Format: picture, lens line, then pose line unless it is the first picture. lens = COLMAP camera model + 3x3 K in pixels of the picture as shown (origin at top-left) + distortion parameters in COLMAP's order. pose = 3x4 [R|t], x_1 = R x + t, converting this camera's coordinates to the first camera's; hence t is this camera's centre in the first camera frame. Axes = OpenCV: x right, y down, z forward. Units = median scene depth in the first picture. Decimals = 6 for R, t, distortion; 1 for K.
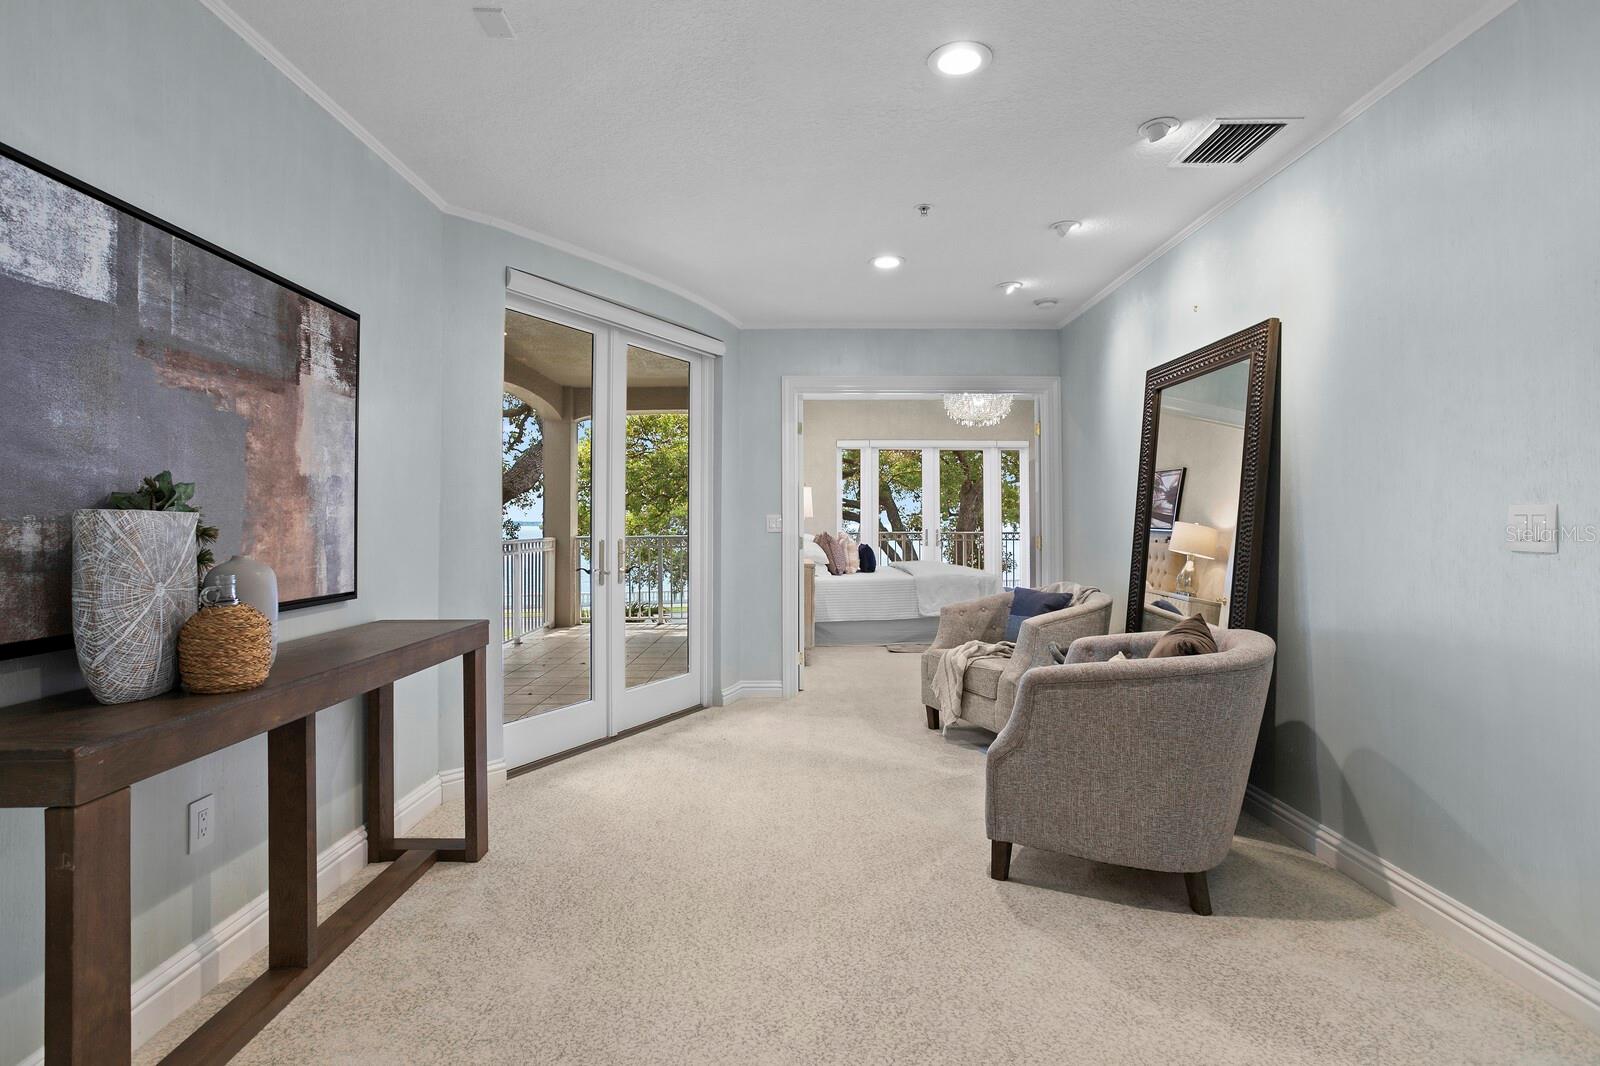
lens RADIAL K [[773.4, 0, 800.0], [0, 773.4, 533.0], [0, 0, 1]] dist [-0.050881, 0.033041]
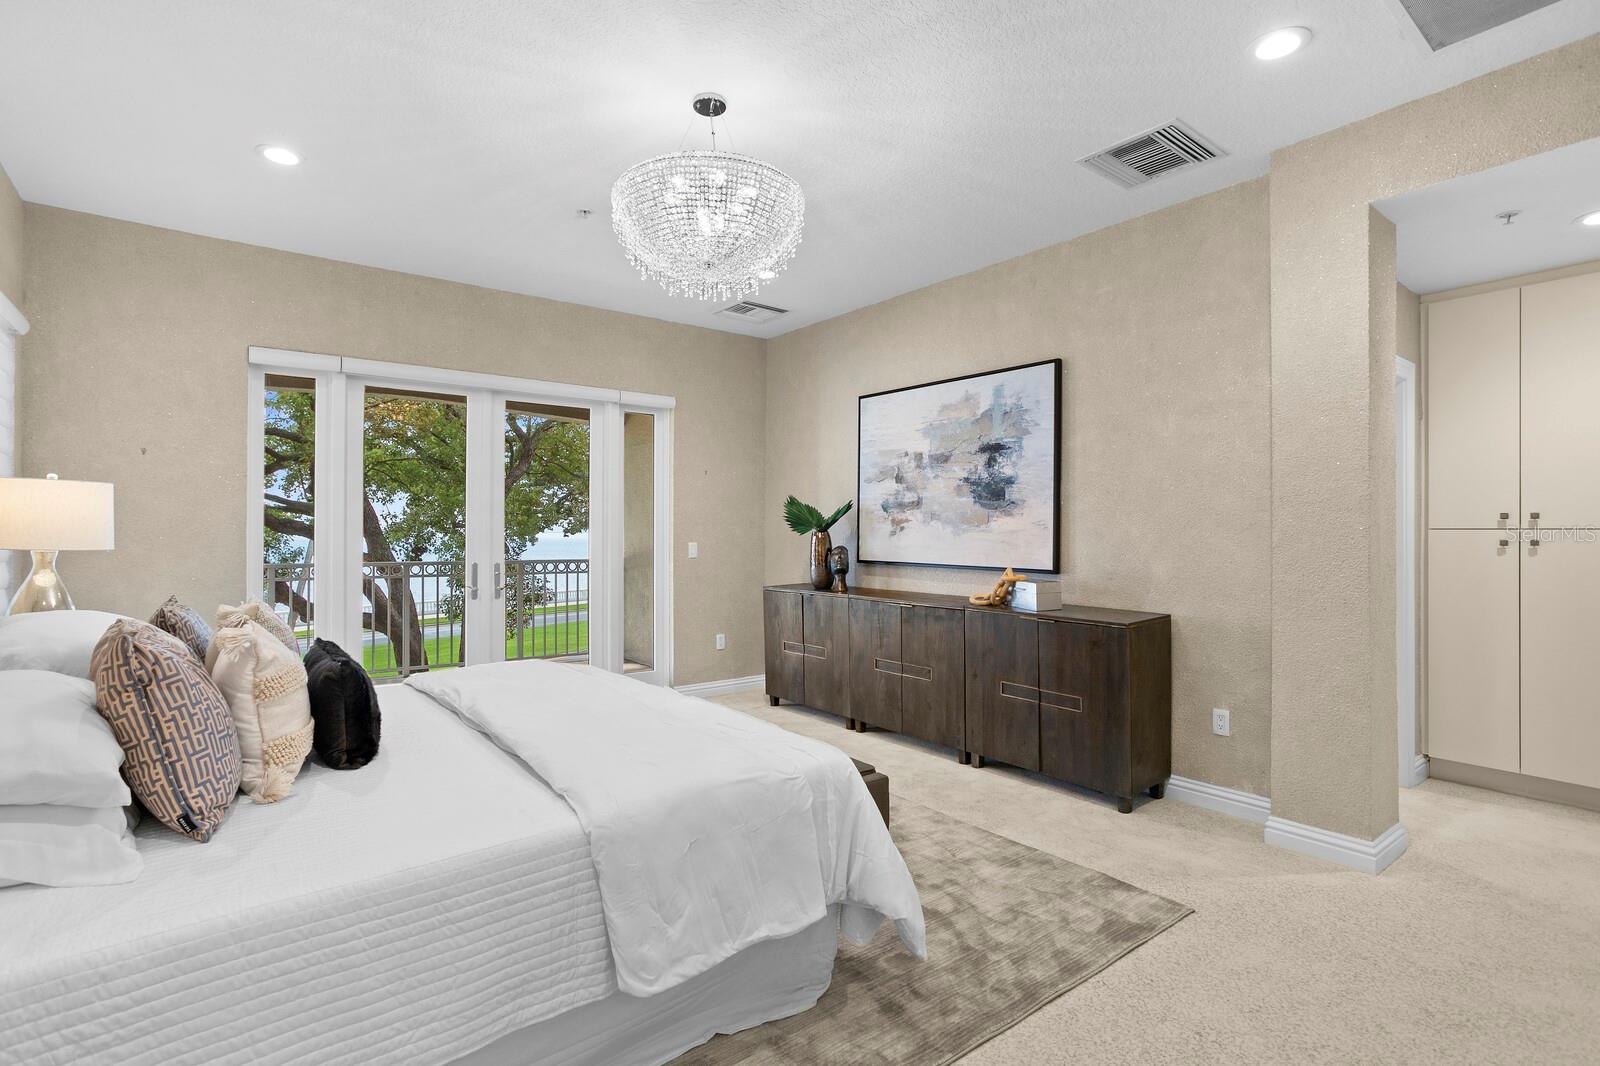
lens RADIAL K [[773.4, 0, 800.0], [0, 773.4, 533.0], [0, 0, 1]] dist [-0.050881, 0.033041]
pose [[0.798251, 0.005853, 0.602296, 0.039001], [0.000669, 0.999944, -0.010603, -0.018955], [-0.602324, 0.008867, 0.798202, 0.506723]]
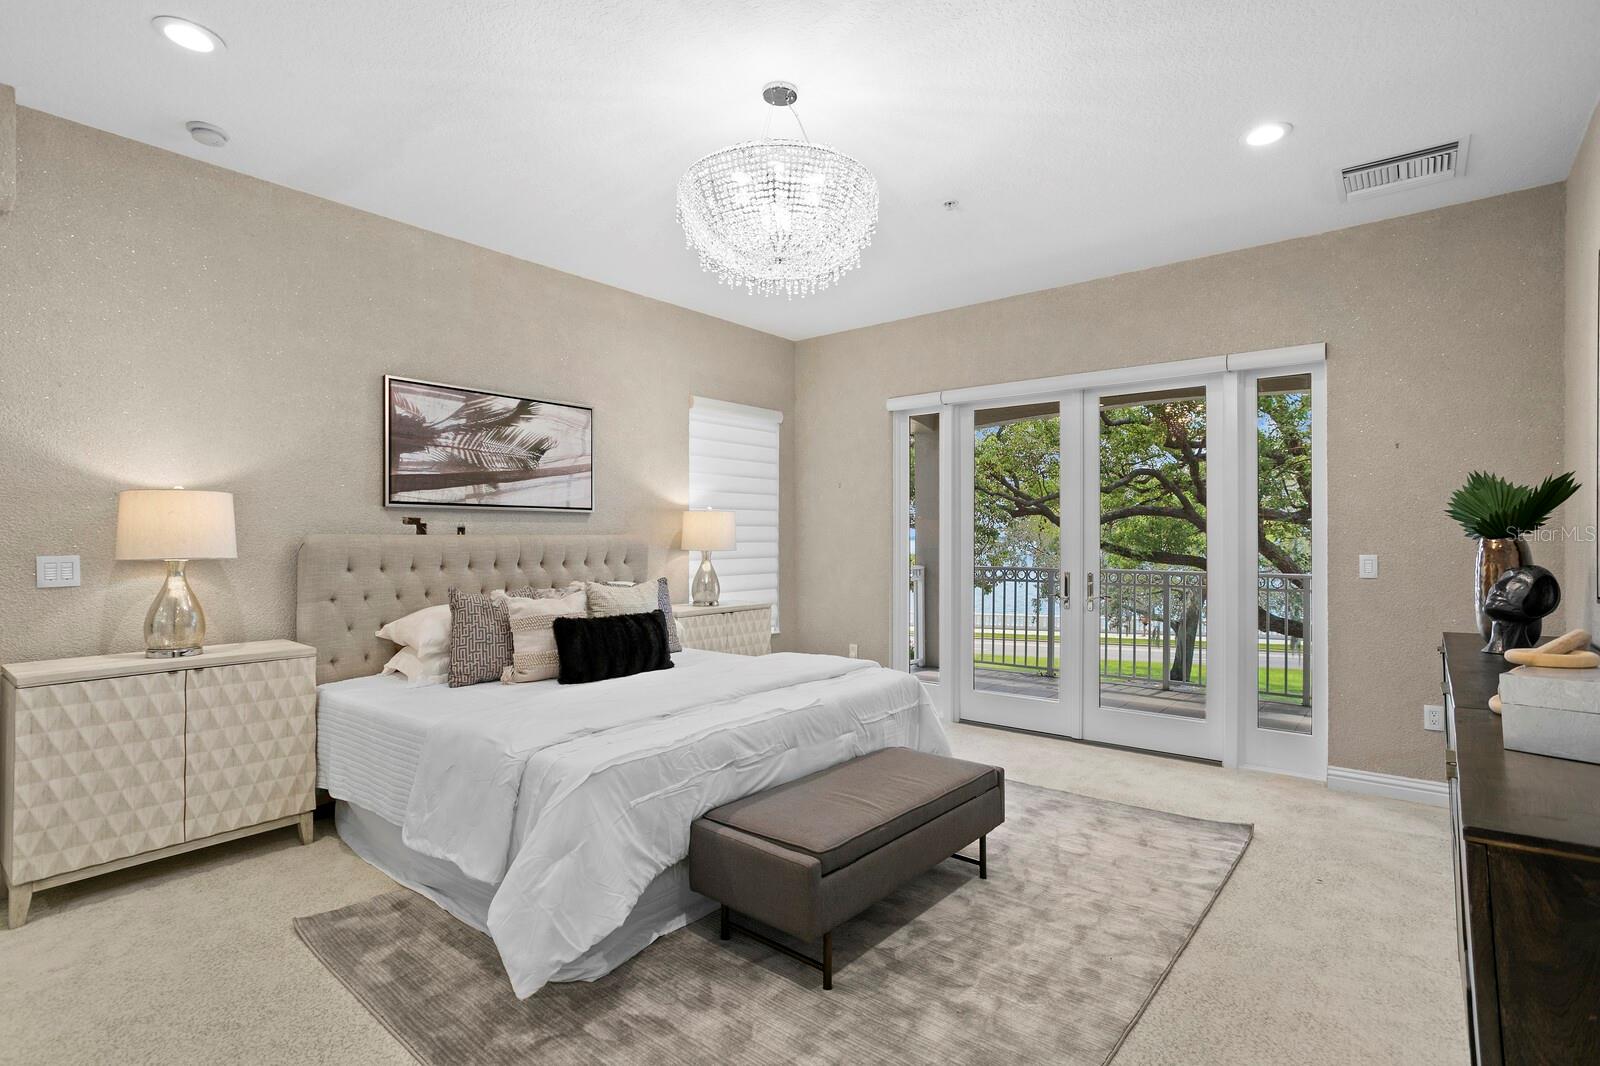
lens RADIAL K [[773.4, 0, 800.0], [0, 773.4, 533.0], [0, 0, 1]] dist [-0.050881, 0.033041]
pose [[0.758387, 0.001955, -0.651802, 0.341045], [-0.011843, 0.999872, -0.010780, -0.020896], [0.651697, 0.015895, 0.758312, 0.548709]]
